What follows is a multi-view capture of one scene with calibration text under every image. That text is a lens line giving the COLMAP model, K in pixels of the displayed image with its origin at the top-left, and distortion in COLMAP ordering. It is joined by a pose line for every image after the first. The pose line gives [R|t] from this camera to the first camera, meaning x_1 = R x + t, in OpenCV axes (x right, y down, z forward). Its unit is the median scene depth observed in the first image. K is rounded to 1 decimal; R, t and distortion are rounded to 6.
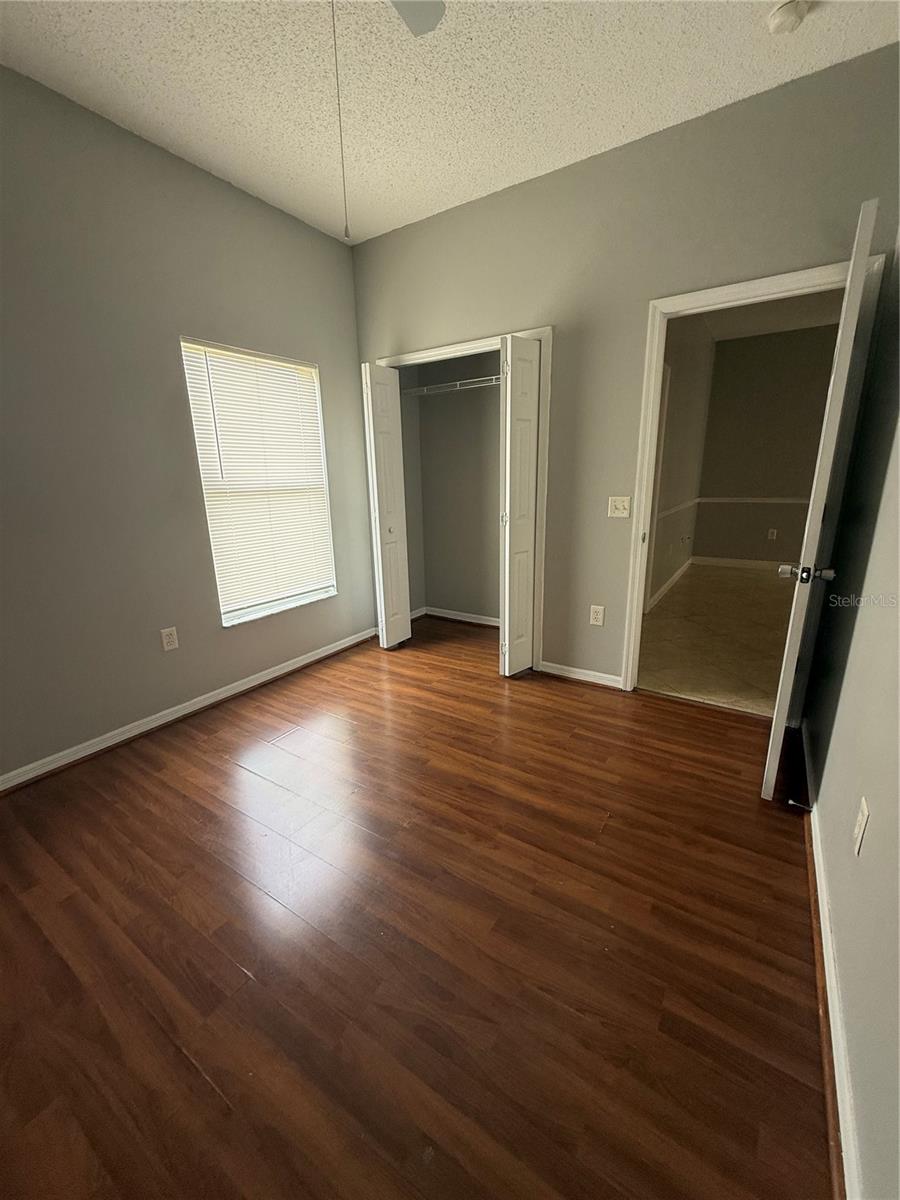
lens RADIAL K [[477.9, 0, 449.6], [0, 477.9, 598.8], [0, 0, 1]] dist [-0.001378, 0.000122]
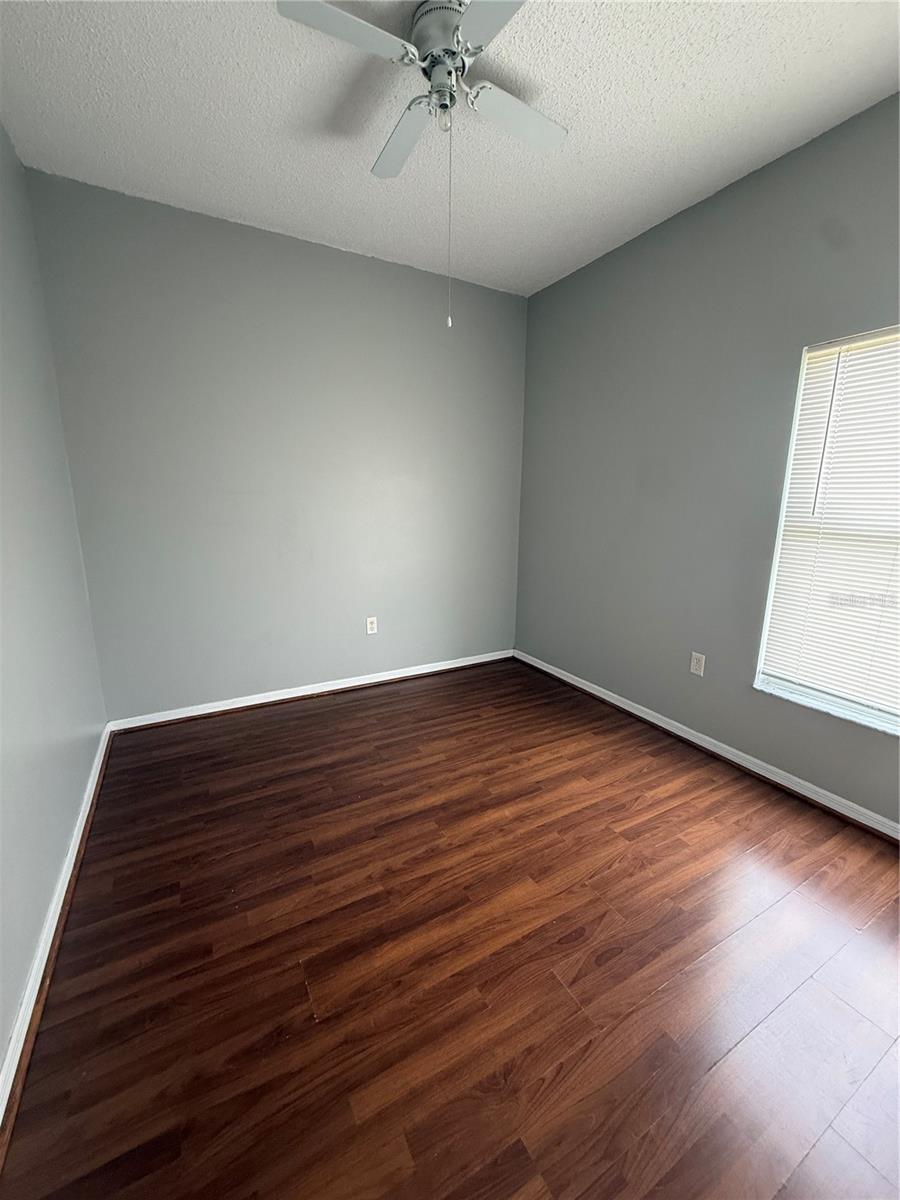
lens RADIAL K [[477.9, 0, 449.6], [0, 477.9, 598.8], [0, 0, 1]] dist [-0.001378, 0.000122]
pose [[-0.457043, 0.202181, -0.866161, 0.712984], [-0.228542, 0.914431, 0.334041, -0.365176], [0.859582, 0.350625, -0.371728, 1.205132]]
